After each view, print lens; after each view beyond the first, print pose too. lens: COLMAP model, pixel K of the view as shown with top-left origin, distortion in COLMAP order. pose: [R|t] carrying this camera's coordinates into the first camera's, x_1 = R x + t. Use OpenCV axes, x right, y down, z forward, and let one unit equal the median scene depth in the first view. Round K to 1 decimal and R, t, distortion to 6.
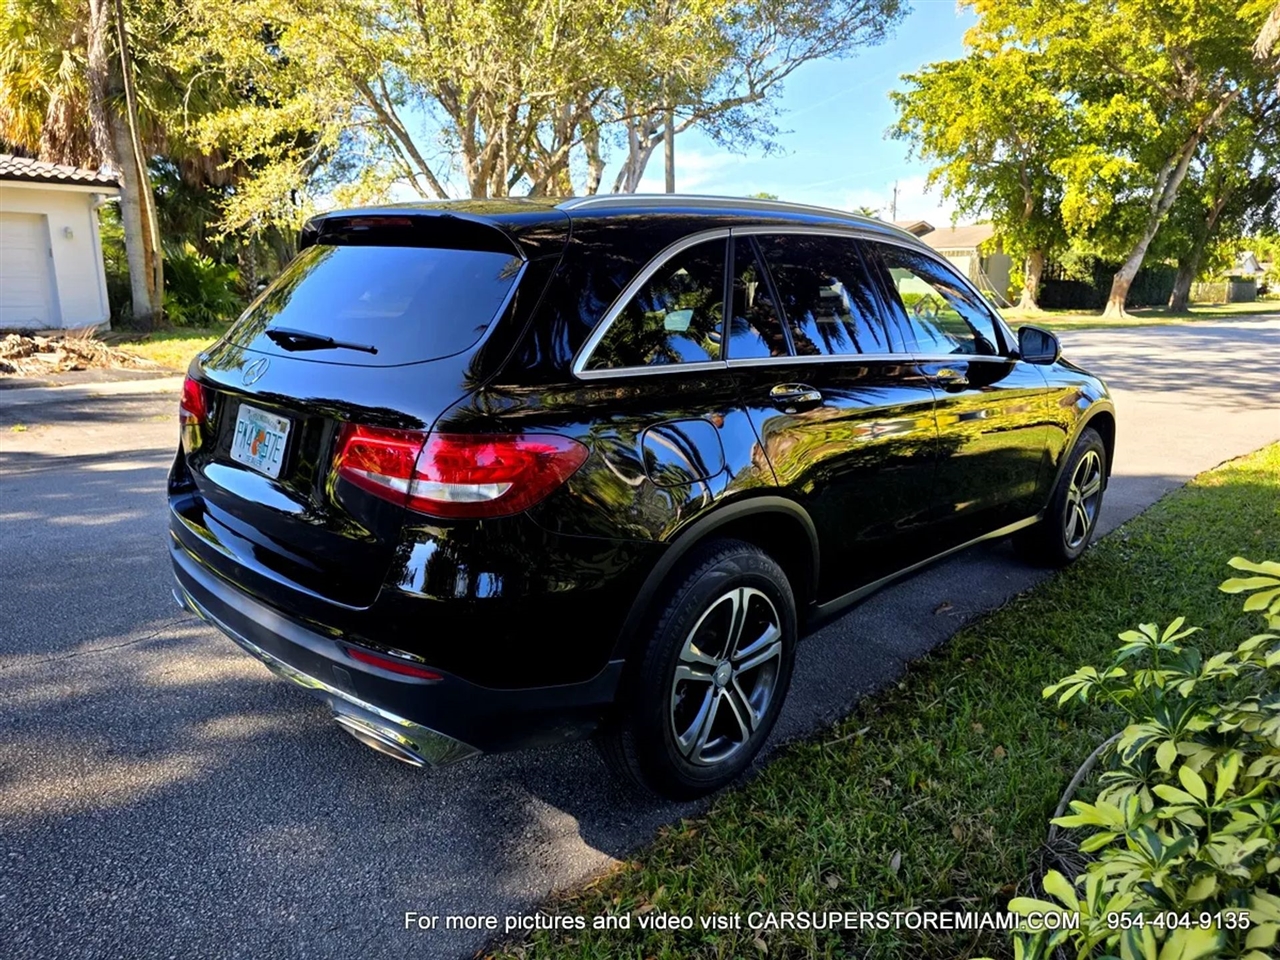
lens RADIAL K [[863.4, 0, 634.3], [0, 863.4, 482.1], [0, 0, 1]] dist [0.046762, -0.040654]
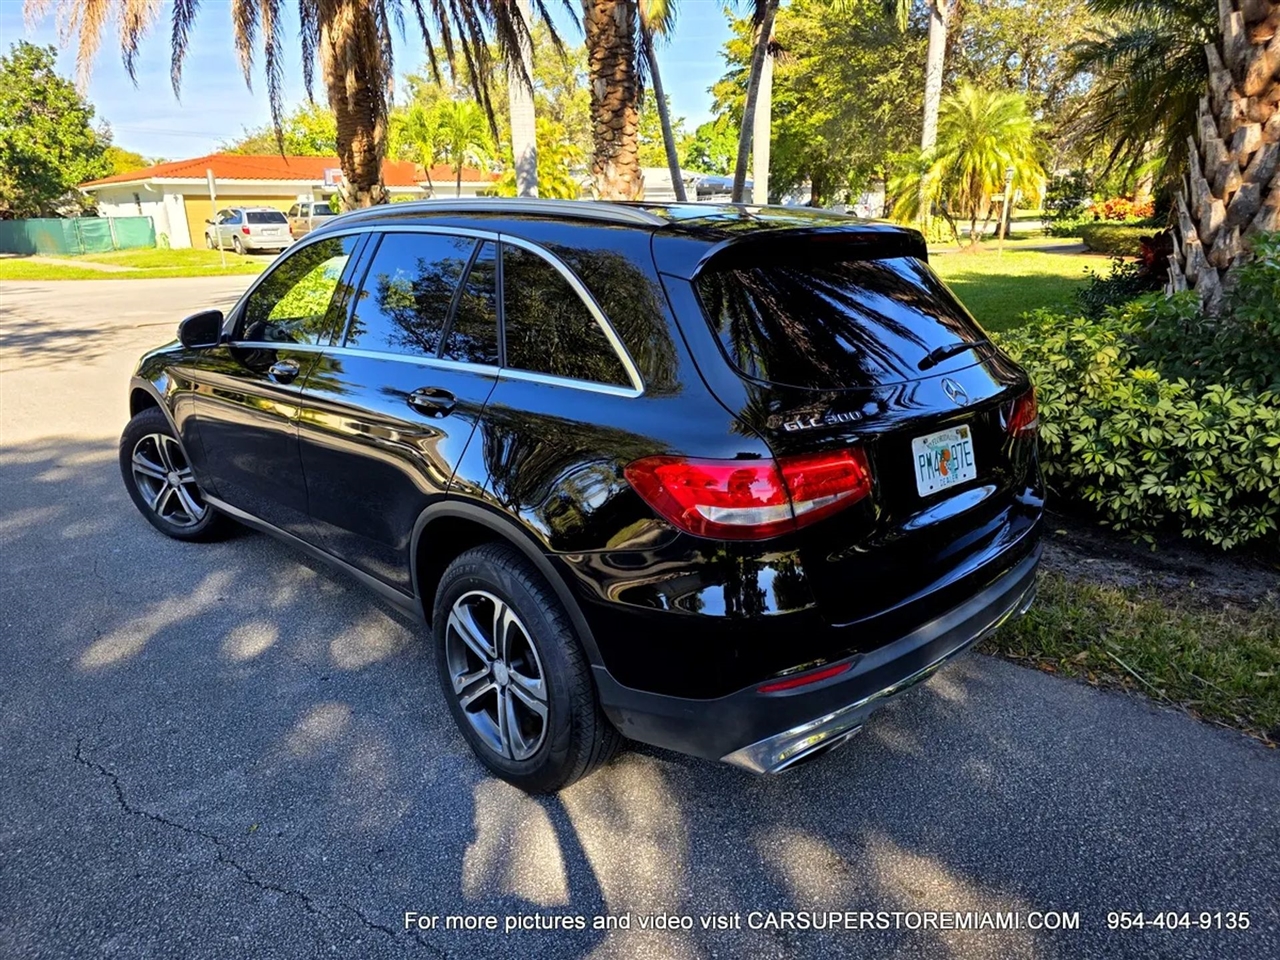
lens RADIAL K [[863.4, 0, 642.7], [0, 863.4, 489.7], [0, 0, 1]] dist [0.046762, -0.040654]
pose [[0.037609, -0.313599, 0.948810, -0.229527], [0.241551, 0.924179, 0.295883, -0.065183], [-0.969659, 0.218058, 0.110507, 0.198265]]
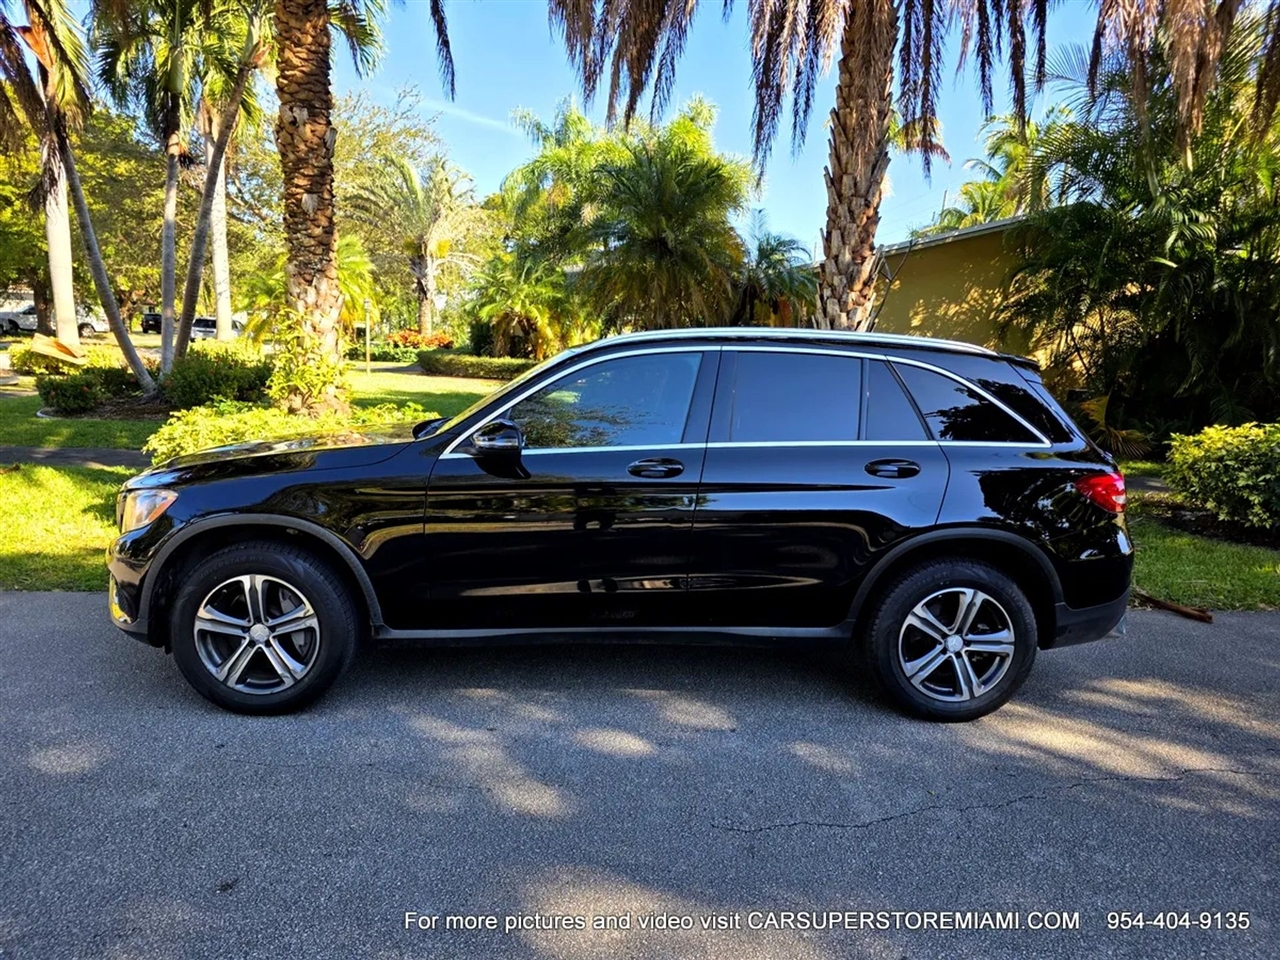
lens RADIAL K [[863.4, 0, 641.3], [0, 863.4, 487.8], [0, 0, 1]] dist [0.046762, -0.040654]
pose [[-0.725691, -0.149469, 0.671589, -0.175091], [0.109980, 0.938365, 0.327683, -0.126039], [-0.679174, 0.311658, -0.664524, 0.478706]]
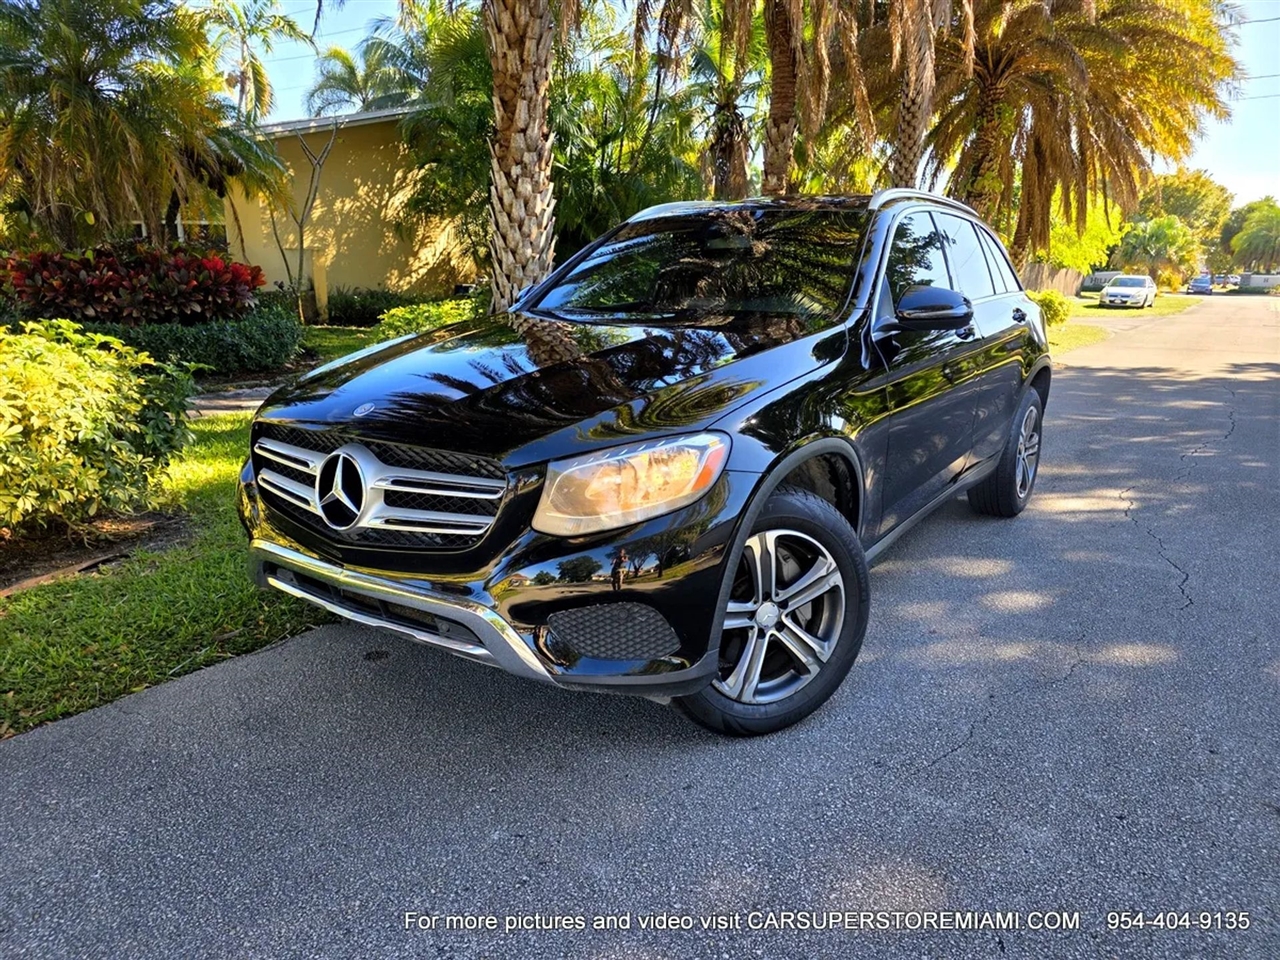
lens RADIAL K [[863.4, 0, 639.1], [0, 863.4, 489.7], [0, 0, 1]] dist [0.046762, -0.040654]
pose [[-0.989027, 0.011665, -0.147276, 0.122514], [-0.056110, 0.892523, 0.447498, -0.114570], [0.136667, 0.450851, -0.882075, 0.537377]]
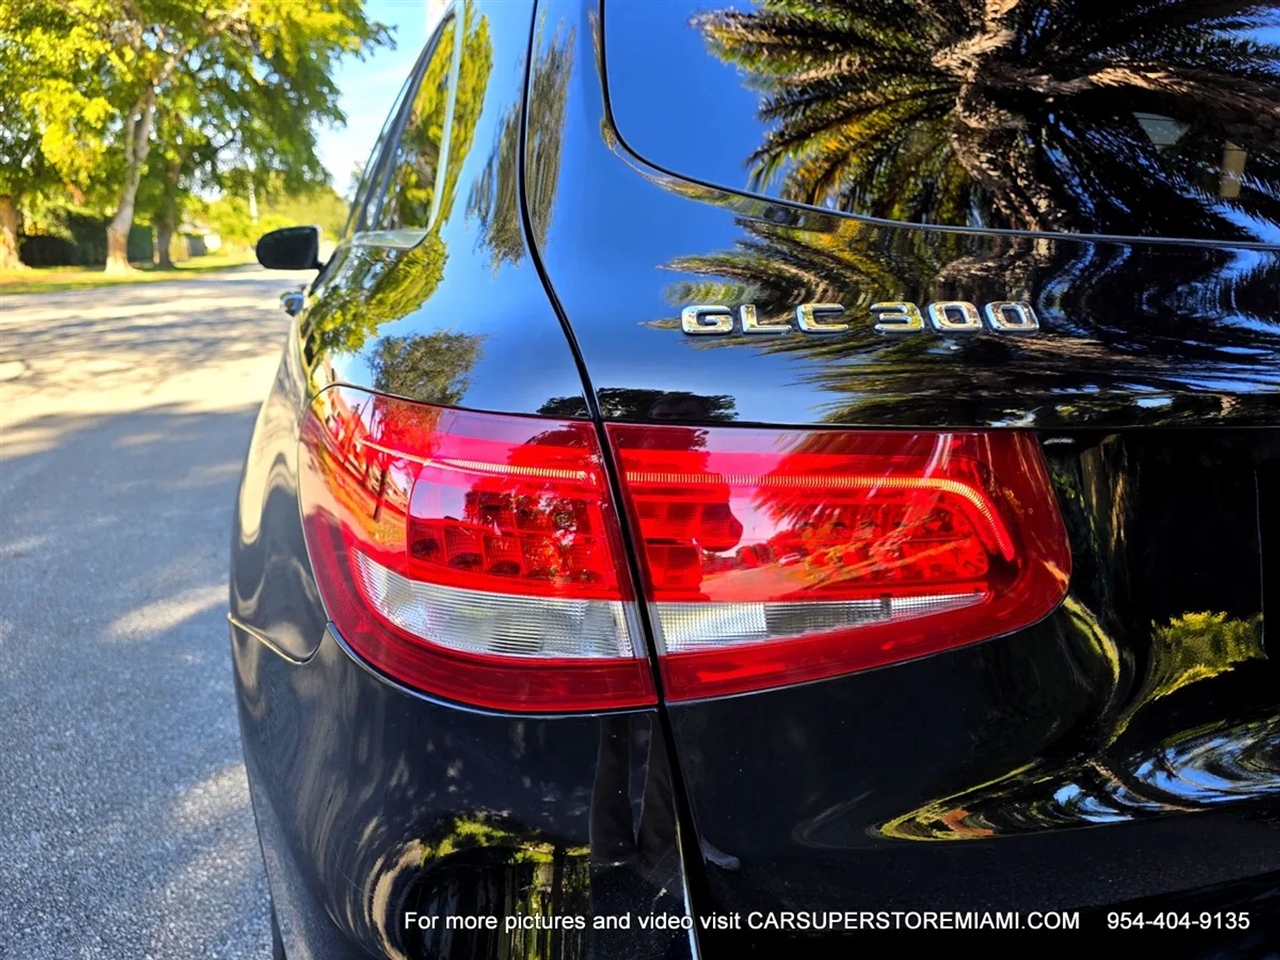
lens RADIAL K [[886.5, 0, 634.6], [0, 886.5, 475.1], [0, 0, 1]] dist [0.001191, -0.002412]
pose [[0.473641, -0.228659, 0.850517, -0.130143], [0.200064, 0.968397, 0.148937, -0.027798], [-0.857694, 0.099615, 0.504419, 0.172475]]
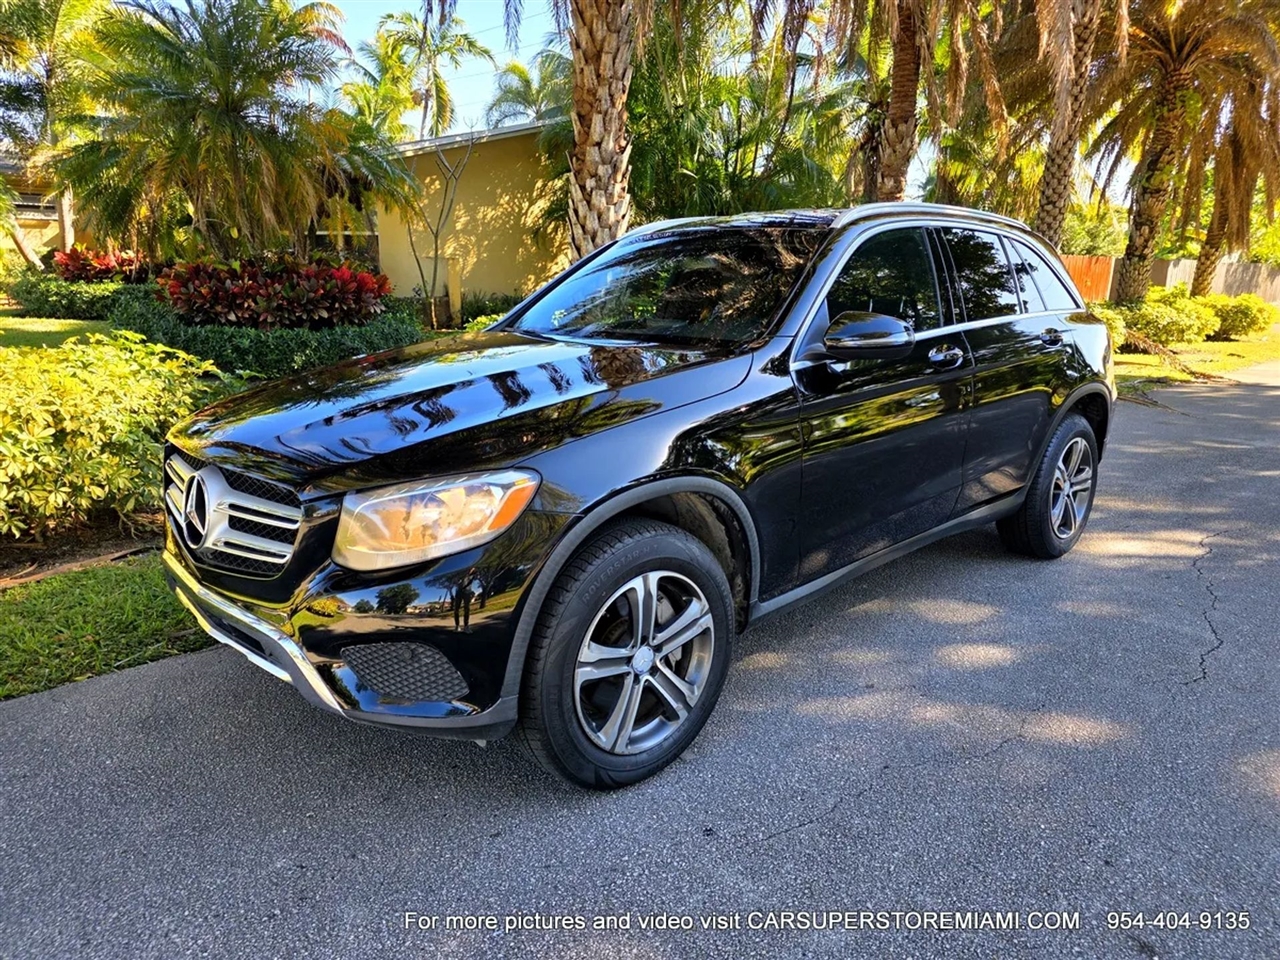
lens RADIAL K [[863.4, 0, 641.2], [0, 863.4, 479.0], [0, 0, 1]] dist [0.046762, -0.040654]
pose [[-0.998581, -0.033331, 0.041526, 0.061374], [-0.011492, 0.896386, 0.443126, -0.120683], [-0.051993, 0.442020, -0.895497, 0.532187]]
